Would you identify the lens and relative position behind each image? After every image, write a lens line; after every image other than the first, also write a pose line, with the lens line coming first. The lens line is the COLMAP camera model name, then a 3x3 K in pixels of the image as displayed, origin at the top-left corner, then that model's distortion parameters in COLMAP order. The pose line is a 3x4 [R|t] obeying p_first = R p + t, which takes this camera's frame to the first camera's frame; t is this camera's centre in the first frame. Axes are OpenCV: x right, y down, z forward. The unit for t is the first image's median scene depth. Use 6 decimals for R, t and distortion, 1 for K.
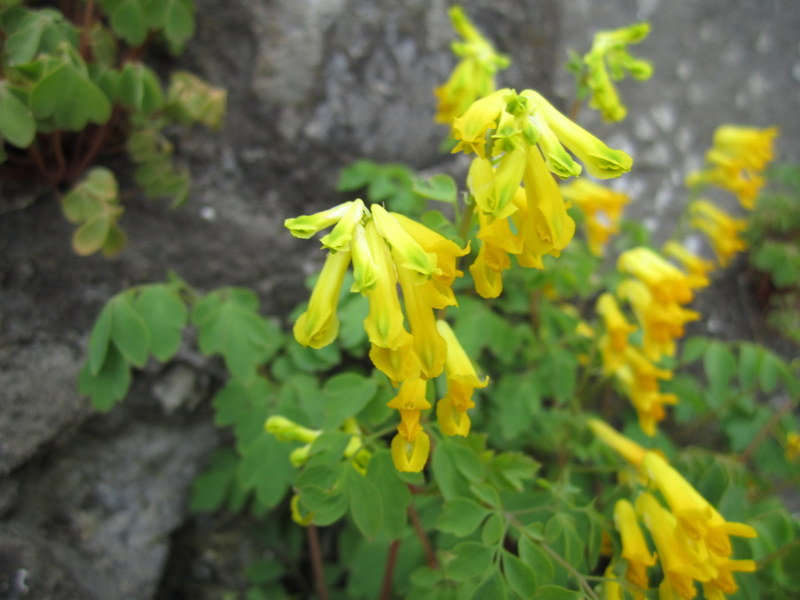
lens RADIAL K [[574.3, 0, 400.0], [0, 574.3, 300.0], [0, 0, 1]] dist [-0.003791, -0.054207]
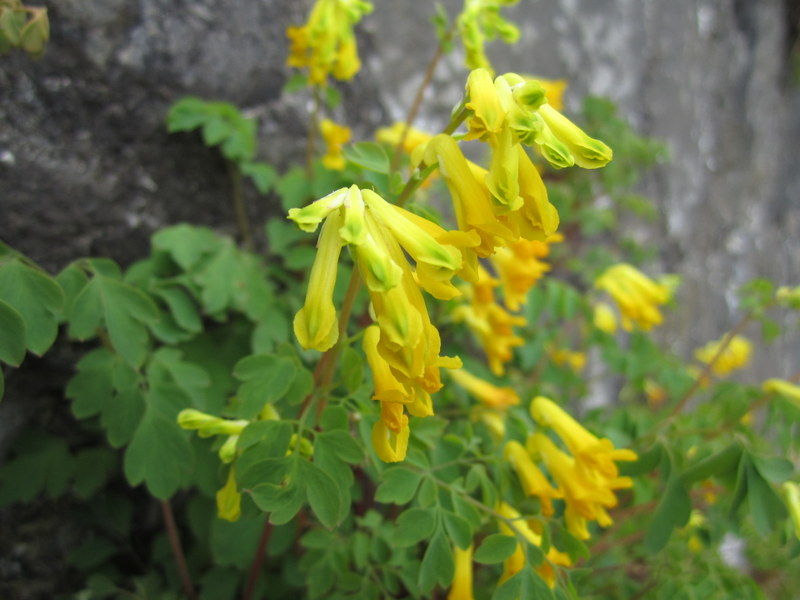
lens RADIAL K [[574.3, 0, 400.0], [0, 574.3, 300.0], [0, 0, 1]] dist [-0.003791, -0.054207]
pose [[0.932540, -0.058898, 0.356231, -0.109295], [0.018768, 0.993179, 0.115080, -0.030846], [-0.360579, -0.100631, 0.927284, 0.039997]]
